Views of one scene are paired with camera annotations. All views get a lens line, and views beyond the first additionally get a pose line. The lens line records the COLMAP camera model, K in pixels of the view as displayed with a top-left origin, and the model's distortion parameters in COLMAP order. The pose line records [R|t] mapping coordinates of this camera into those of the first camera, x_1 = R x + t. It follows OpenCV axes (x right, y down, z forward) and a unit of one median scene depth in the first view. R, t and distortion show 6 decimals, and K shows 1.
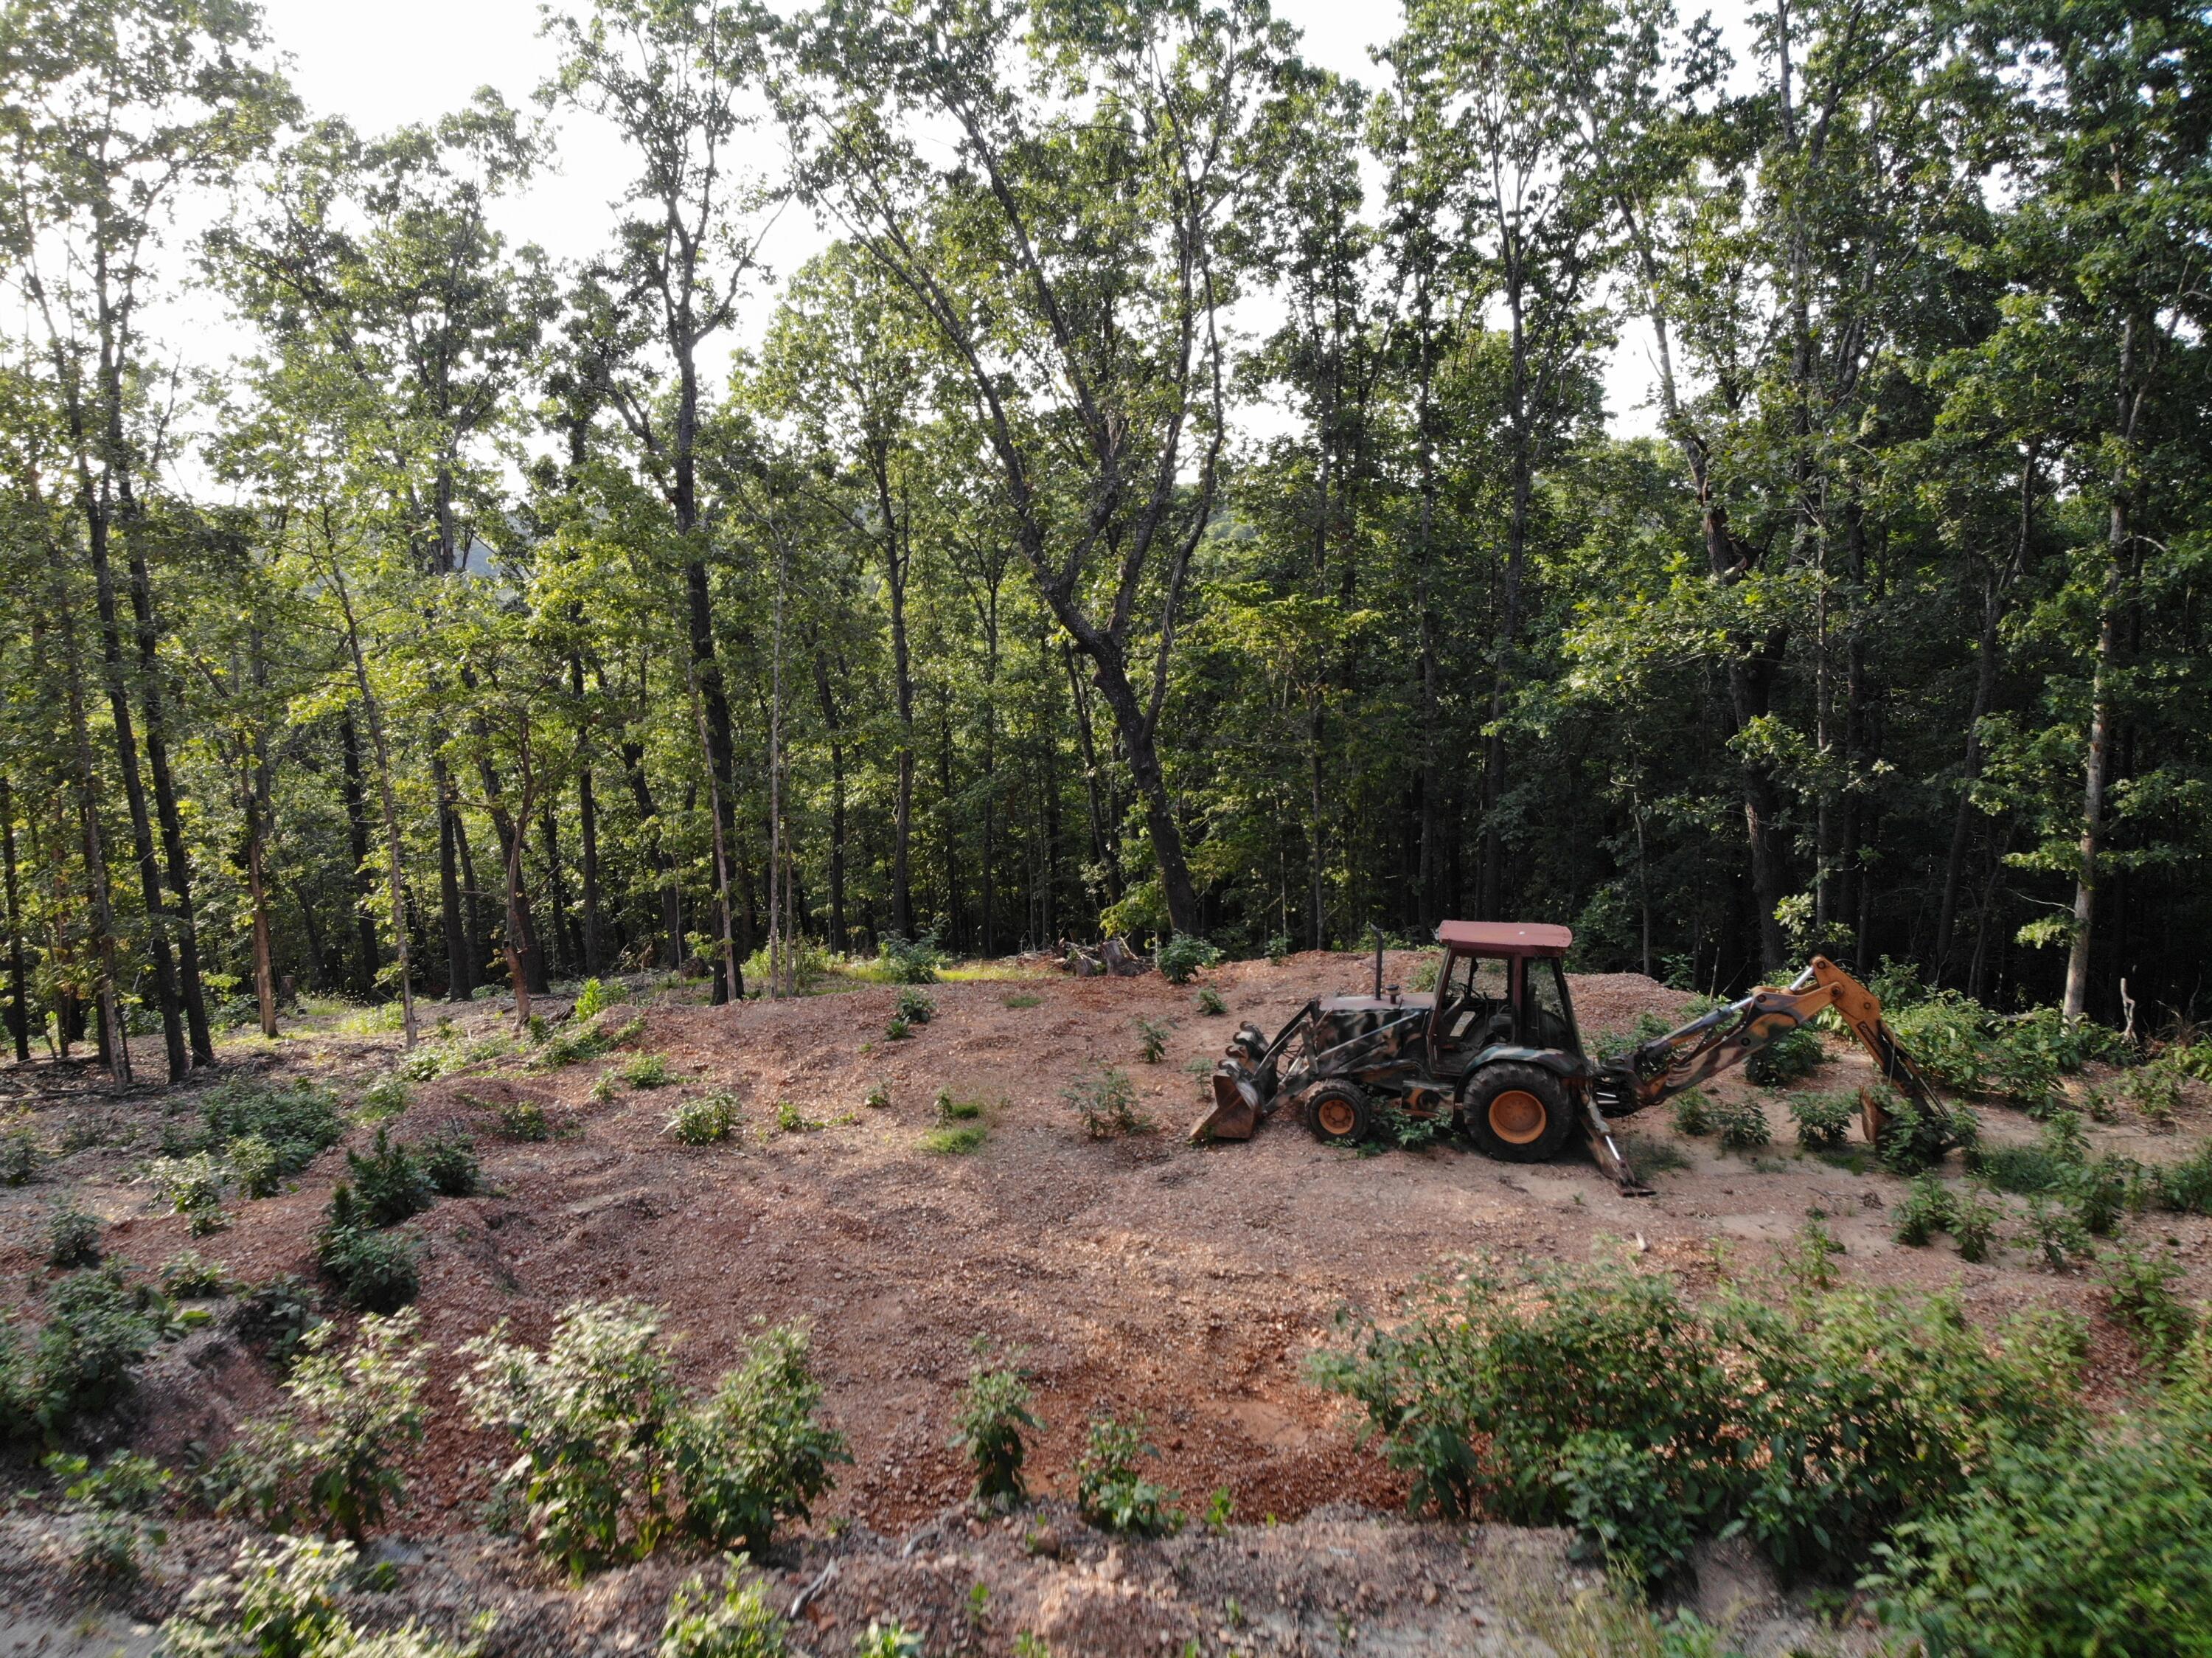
lens RADIAL K [[1345.0, 0, 1109.8], [0, 1345.0, 833.0], [0, 0, 1]] dist [0.025466, -0.103864]
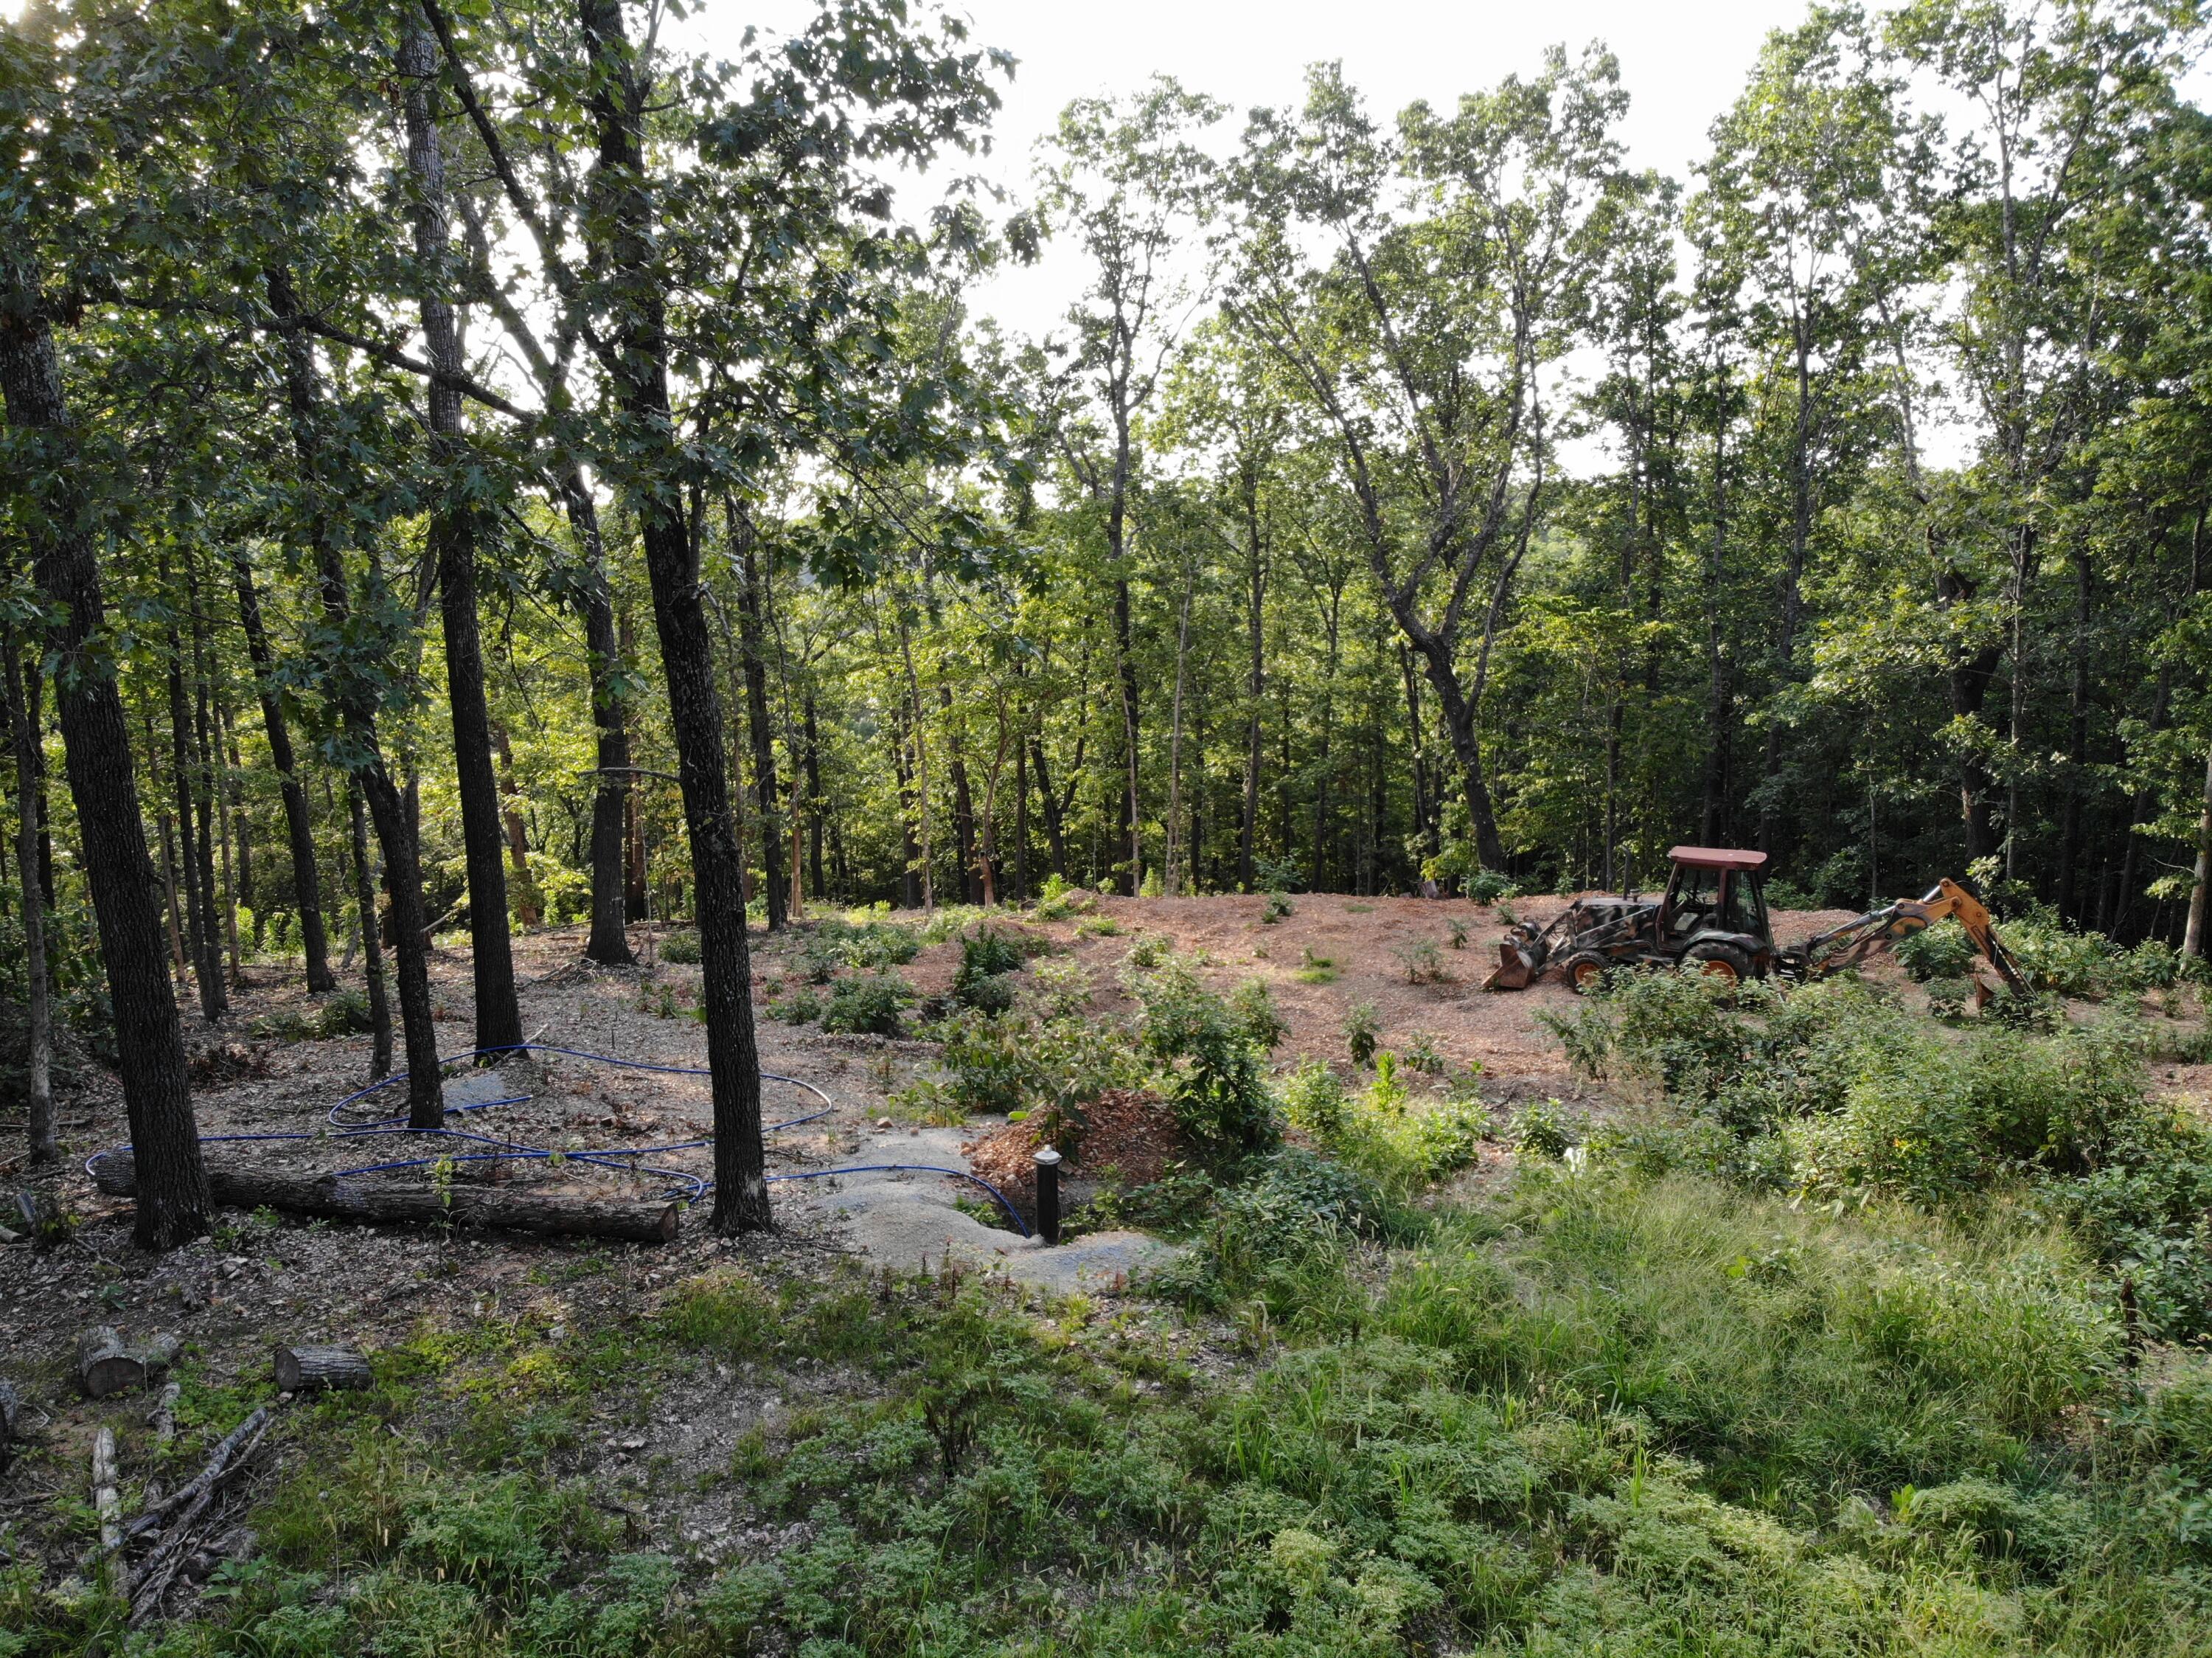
lens RADIAL K [[1345.0, 0, 1109.8], [0, 1345.0, 833.0], [0, 0, 1]] dist [0.025466, -0.103864]
pose [[0.971913, 0.053549, -0.229168, -0.003396], [-0.053356, 0.998551, 0.007042, 0.041117], [0.229213, 0.005383, 0.973361, -0.286494]]
